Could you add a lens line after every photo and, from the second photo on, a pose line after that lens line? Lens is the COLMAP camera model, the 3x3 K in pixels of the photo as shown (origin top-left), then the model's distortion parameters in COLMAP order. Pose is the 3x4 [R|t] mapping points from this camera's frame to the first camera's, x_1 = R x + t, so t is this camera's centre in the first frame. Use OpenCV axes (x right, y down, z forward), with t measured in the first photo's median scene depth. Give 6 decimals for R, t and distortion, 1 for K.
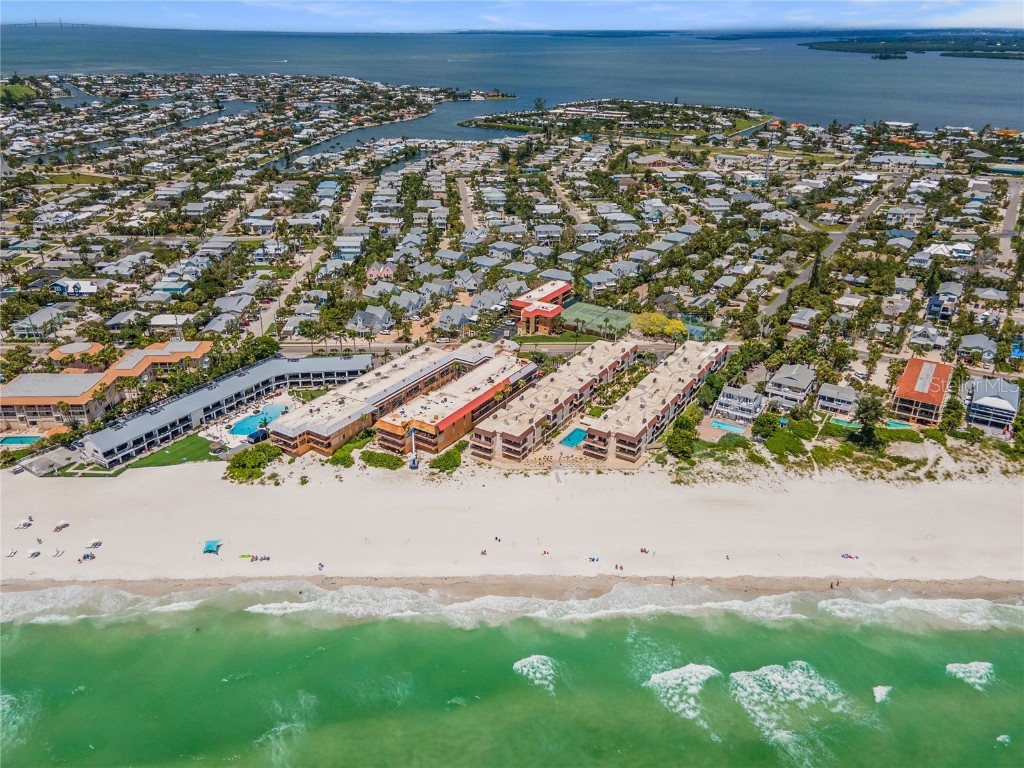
lens RADIAL K [[771.9, 0, 515.3], [0, 771.9, 383.9], [0, 0, 1]] dist [0.023350, 0.020329]
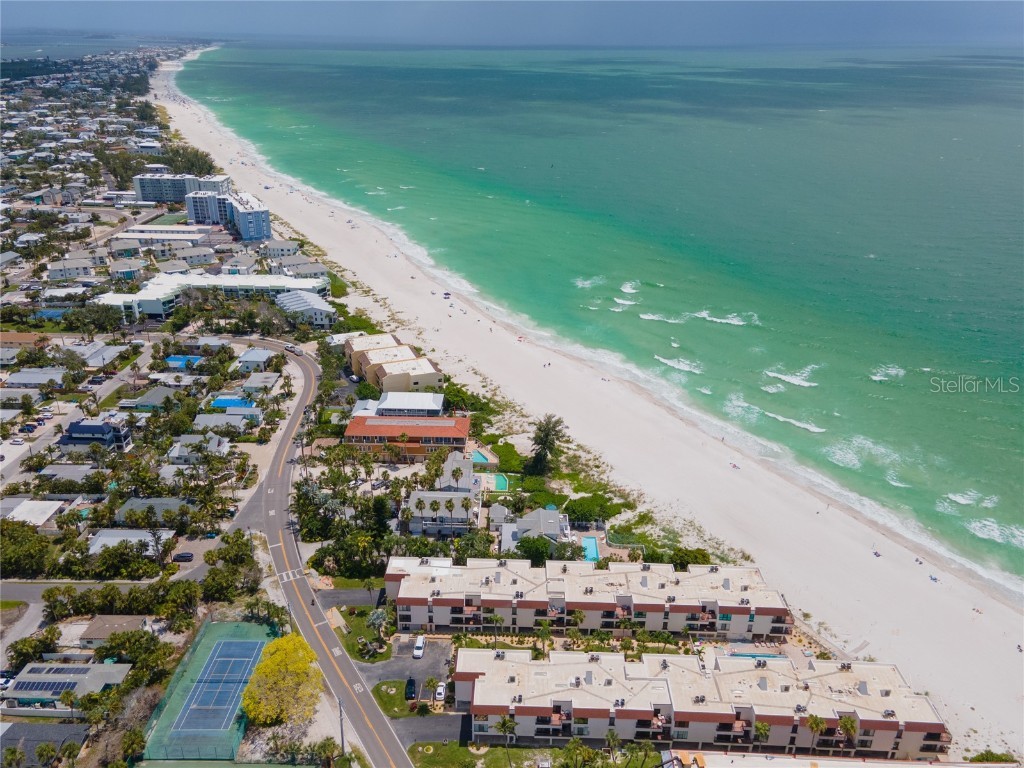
lens RADIAL K [[771.9, 0, 512.1], [0, 771.9, 382.6], [0, 0, 1]] dist [0.023350, 0.020329]
pose [[-0.515030, -0.361415, 0.777253, -0.170838], [0.346173, 0.741830, 0.574328, -0.401655], [-0.784161, 0.564861, -0.256952, 0.857607]]
